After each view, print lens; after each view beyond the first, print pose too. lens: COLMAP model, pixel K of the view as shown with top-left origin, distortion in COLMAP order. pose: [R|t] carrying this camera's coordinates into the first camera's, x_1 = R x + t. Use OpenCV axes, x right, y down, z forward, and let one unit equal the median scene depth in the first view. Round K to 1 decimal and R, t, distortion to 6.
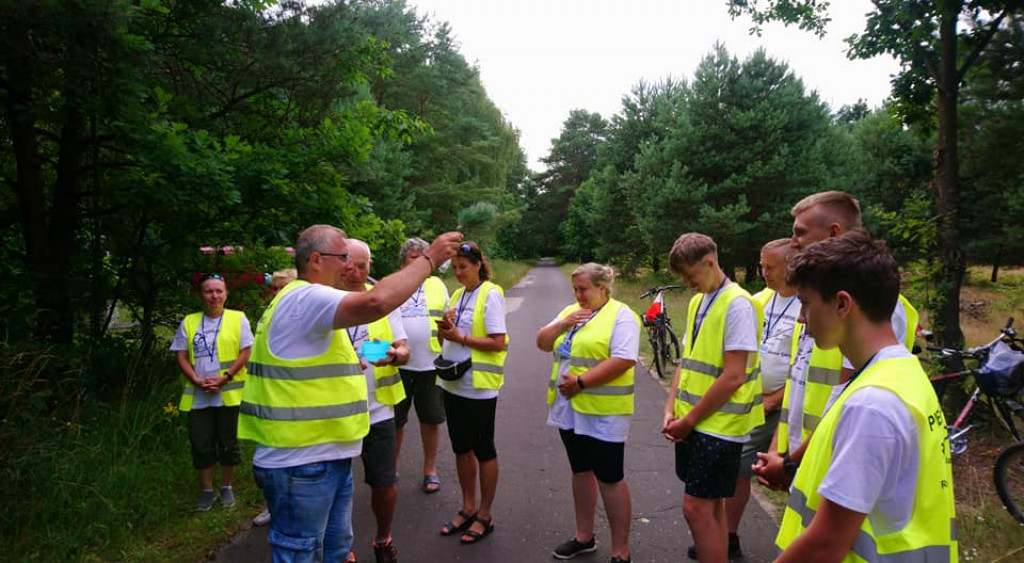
lens RADIAL K [[616.1, 0, 509.0], [0, 616.1, 298.9], [0, 0, 1]] dist [0.038523, -0.058948]
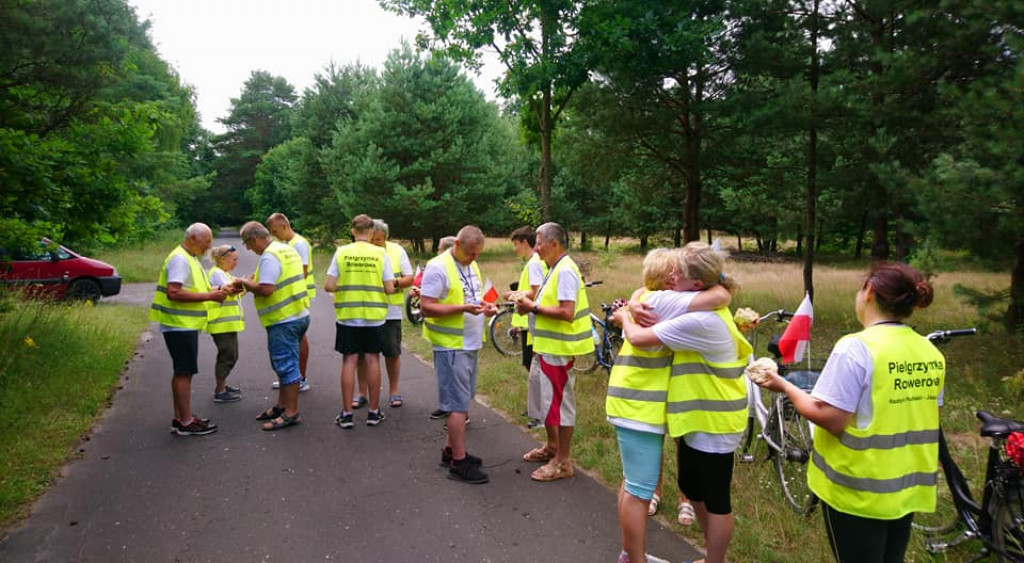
lens RADIAL K [[616.1, 0, 516.0], [0, 616.1, 297.5], [0, 0, 1]] dist [0.038523, -0.058948]
pose [[0.878451, -0.045655, 0.475646, -0.041300], [0.024450, 0.998416, 0.050677, 0.005265], [-0.477206, -0.032887, 0.878176, -0.107900]]
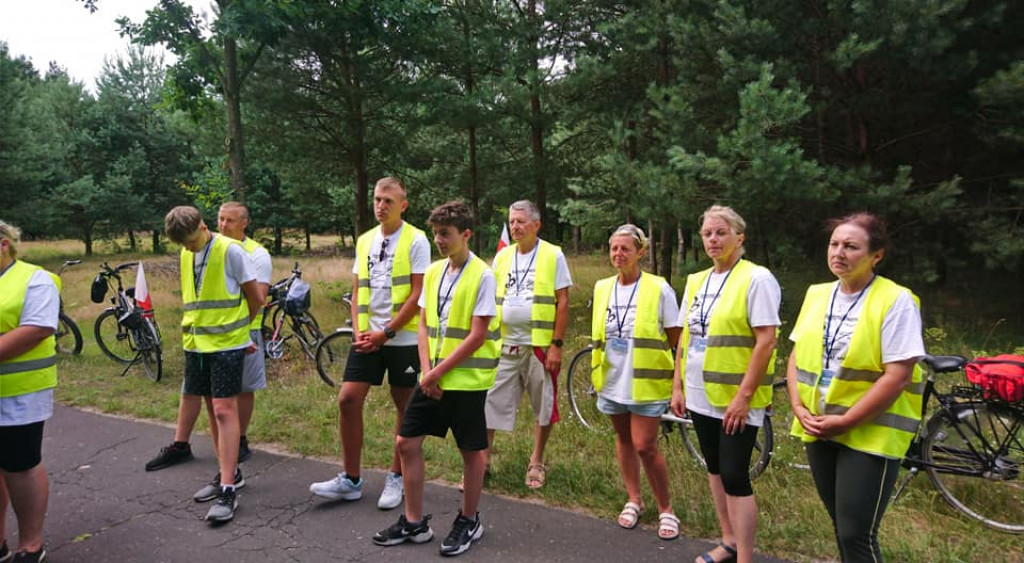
lens RADIAL K [[616.1, 0, 520.1], [0, 616.1, 313.9], [0, 0, 1]] dist [0.038523, -0.058948]
pose [[0.387067, -0.129698, 0.912884, -0.071926], [0.070609, 0.991320, 0.110903, 0.005341], [-0.919344, 0.021531, 0.392865, -0.017632]]
